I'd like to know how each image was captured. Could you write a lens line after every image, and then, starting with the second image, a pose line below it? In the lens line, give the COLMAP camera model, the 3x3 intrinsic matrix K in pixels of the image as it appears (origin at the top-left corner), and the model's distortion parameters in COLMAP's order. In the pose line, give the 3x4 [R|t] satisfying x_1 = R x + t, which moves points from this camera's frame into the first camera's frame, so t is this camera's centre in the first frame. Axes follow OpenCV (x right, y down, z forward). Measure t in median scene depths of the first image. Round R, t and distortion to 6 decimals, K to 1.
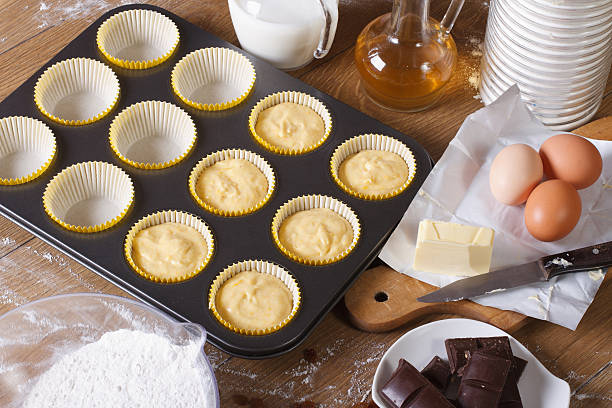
lens RADIAL K [[1503.6, 0, 306.0], [0, 1503.6, 204.0], [0, 0, 1]] dist [-0.145269, -0.004818]
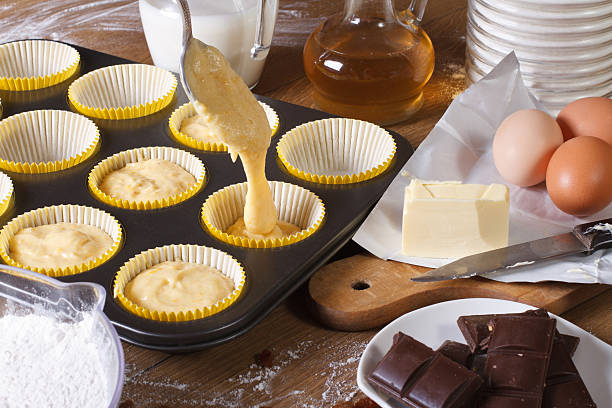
lens RADIAL K [[1503.6, 0, 306.0], [0, 1503.6, 204.0], [0, 0, 1]] dist [-0.145269, -0.004818]
pose [[0.997496, -0.062672, 0.032784, 0.003703], [0.070059, 0.939145, -0.336300, 0.260496], [-0.009712, 0.337755, 0.941184, 0.321648]]
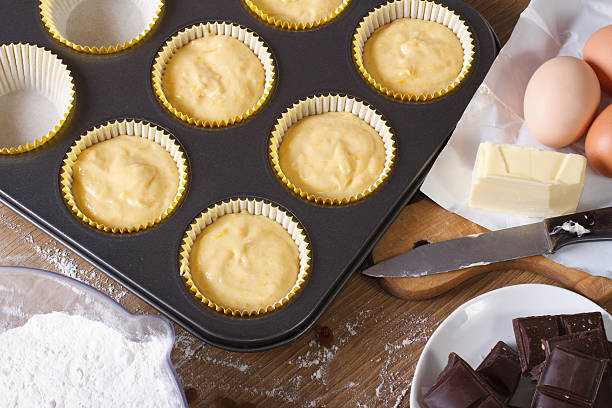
lens RADIAL K [[1503.6, 0, 306.0], [0, 1503.6, 204.0], [0, 0, 1]] dist [-0.145269, -0.004818]
pose [[0.999985, 0.004932, -0.002568, -0.003793], [-0.004231, 0.974520, 0.224260, -0.117707], [0.003609, -0.224246, 0.974526, 0.310070]]
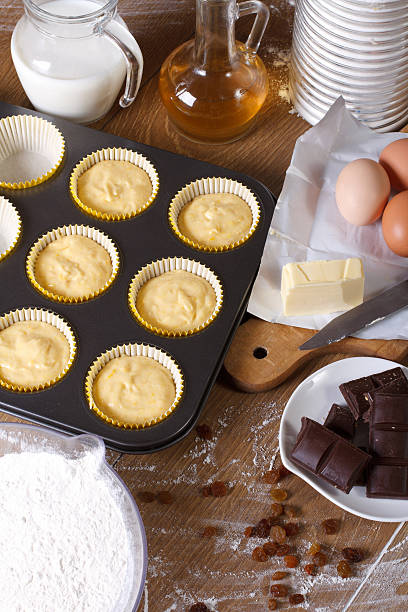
lens RADIAL K [[1503.6, 0, 204.0], [0, 1503.6, 306.0], [0, 0, 1]] dist [-0.145269, -0.004818]
pose [[0.968073, -0.214571, 0.129595, -0.100198], [0.198695, 0.972036, 0.125163, -0.092135], [-0.152827, -0.095417, 0.983636, 0.076638]]
